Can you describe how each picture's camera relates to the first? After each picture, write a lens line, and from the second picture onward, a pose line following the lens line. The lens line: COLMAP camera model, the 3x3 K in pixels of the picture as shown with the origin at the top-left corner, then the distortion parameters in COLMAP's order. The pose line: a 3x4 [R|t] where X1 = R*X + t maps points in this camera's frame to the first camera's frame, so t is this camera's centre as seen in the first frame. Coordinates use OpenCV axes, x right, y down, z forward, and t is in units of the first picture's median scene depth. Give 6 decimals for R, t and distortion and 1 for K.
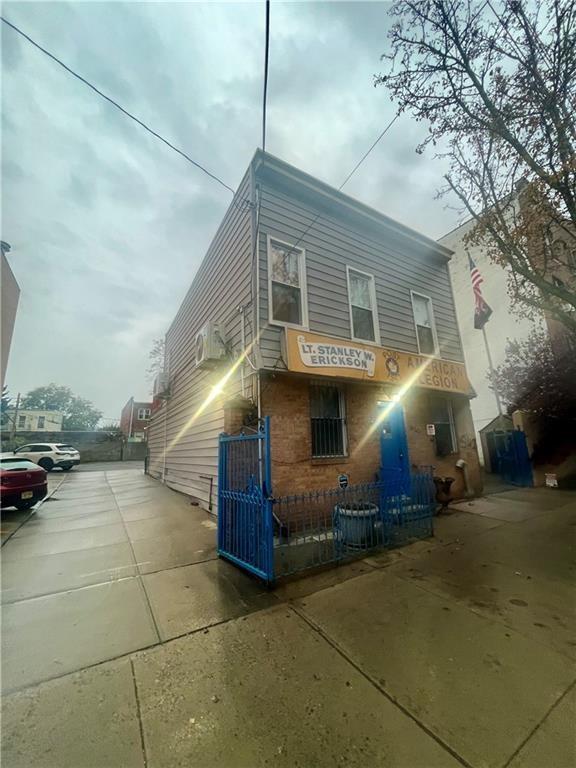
lens RADIAL K [[306.6, 0, 288.0], [0, 306.6, 384.0], [0, 0, 1]] dist [0.001783, 0.000357]
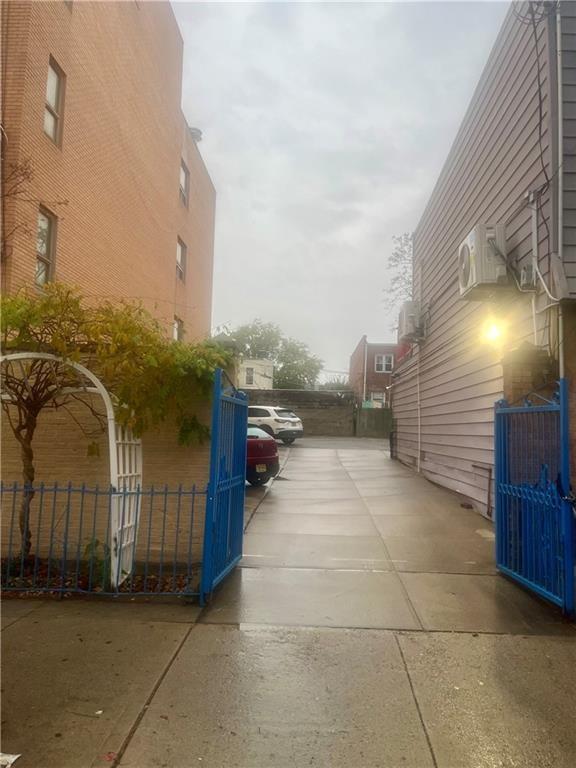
lens RADIAL K [[578.5, 0, 288.0], [0, 578.5, 384.0], [0, 0, 1]] dist [0.002843, -0.001847]
pose [[0.825979, 0.011091, -0.563592, 0.075066], [0.067161, 0.990749, 0.117925, -0.037034], [0.559686, -0.135255, 0.817593, -0.187226]]
